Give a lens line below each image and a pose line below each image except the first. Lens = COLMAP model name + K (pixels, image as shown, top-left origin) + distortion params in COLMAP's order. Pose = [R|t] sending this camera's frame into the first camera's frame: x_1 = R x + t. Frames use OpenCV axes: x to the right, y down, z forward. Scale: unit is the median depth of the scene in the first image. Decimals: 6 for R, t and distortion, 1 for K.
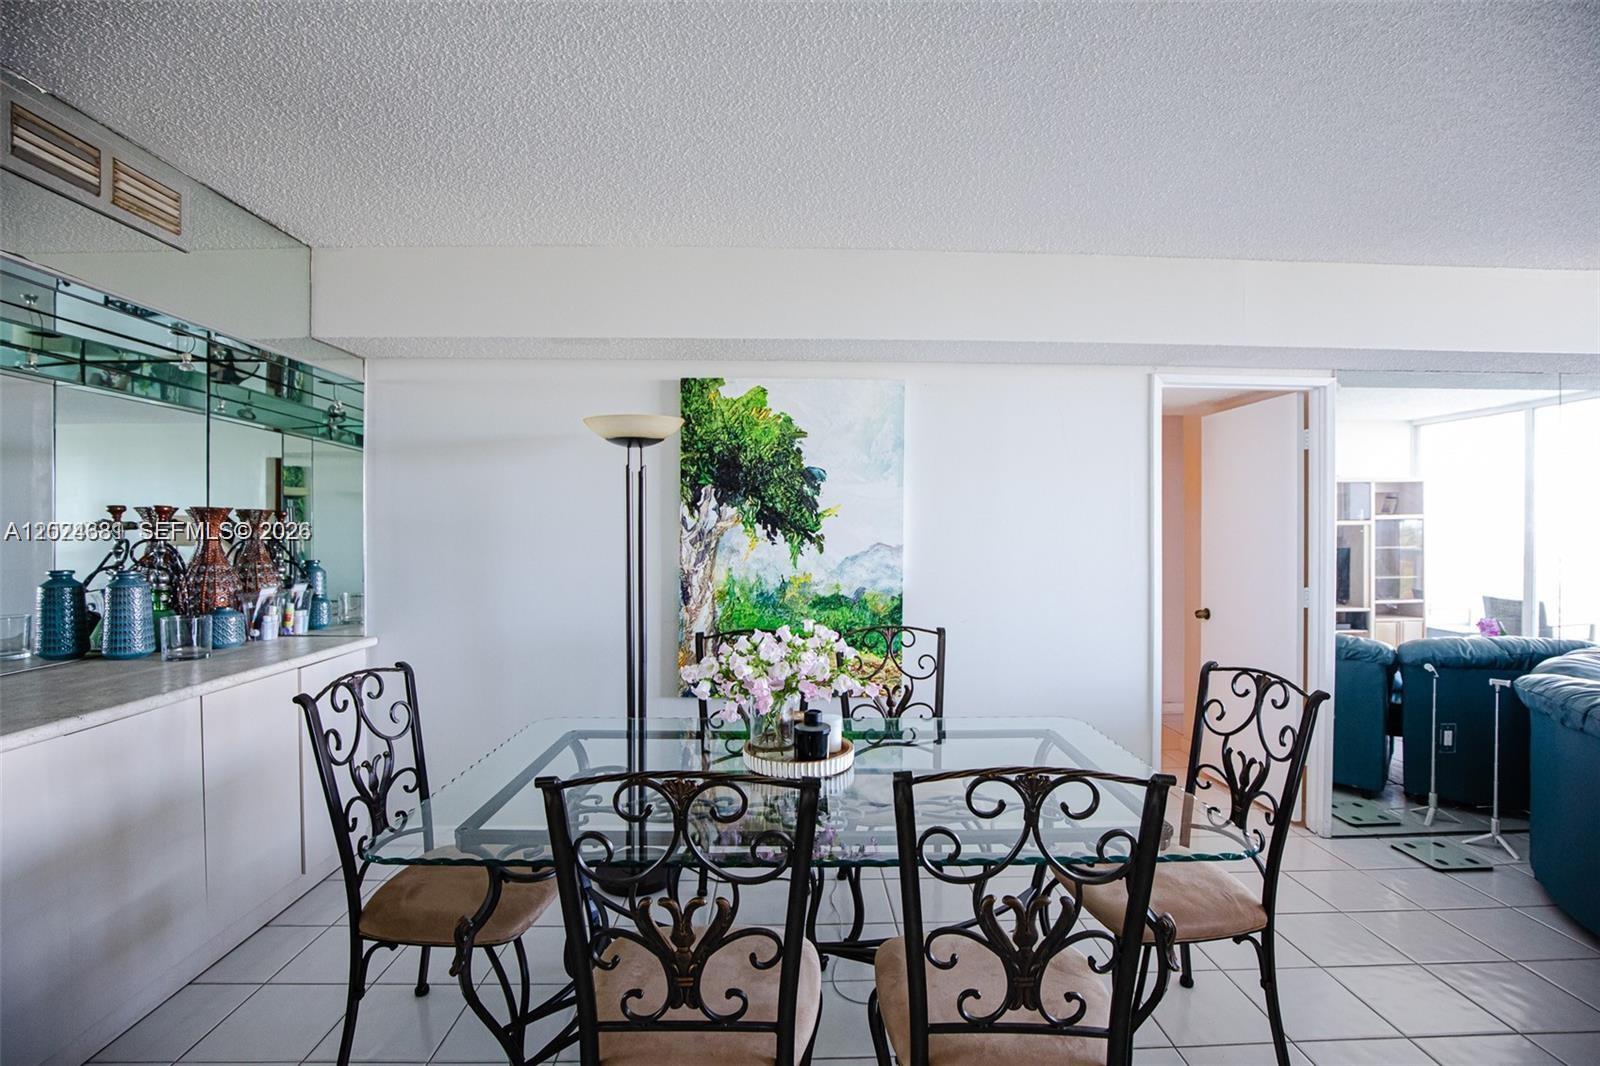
lens RADIAL K [[729.9, 0, 795.8], [0, 729.9, 540.2], [0, 0, 1]] dist [-0.023751, 0.001369]
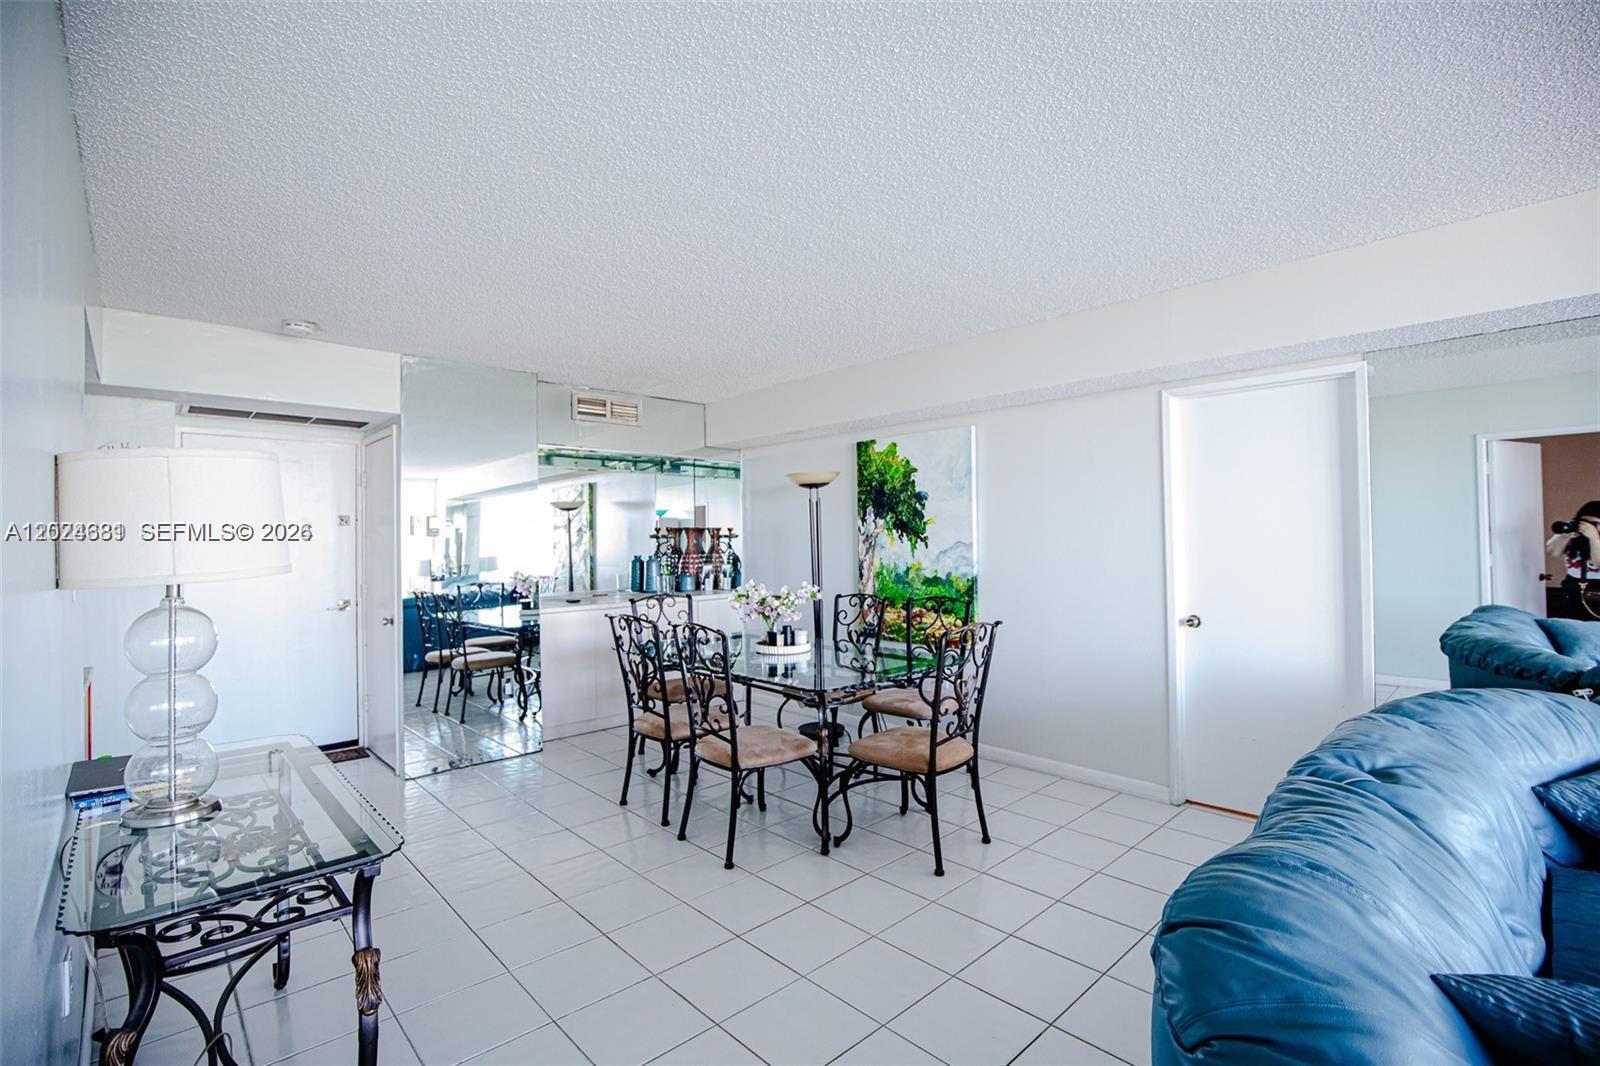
lens RADIAL K [[729.9, 0, 809.5], [0, 729.9, 535.1], [0, 0, 1]] dist [-0.023751, 0.001369]
pose [[0.664577, -0.015286, -0.747064, 0.995102], [0.004641, 0.999856, -0.016329, 0.013813], [0.747206, 0.007385, 0.664552, -0.174303]]
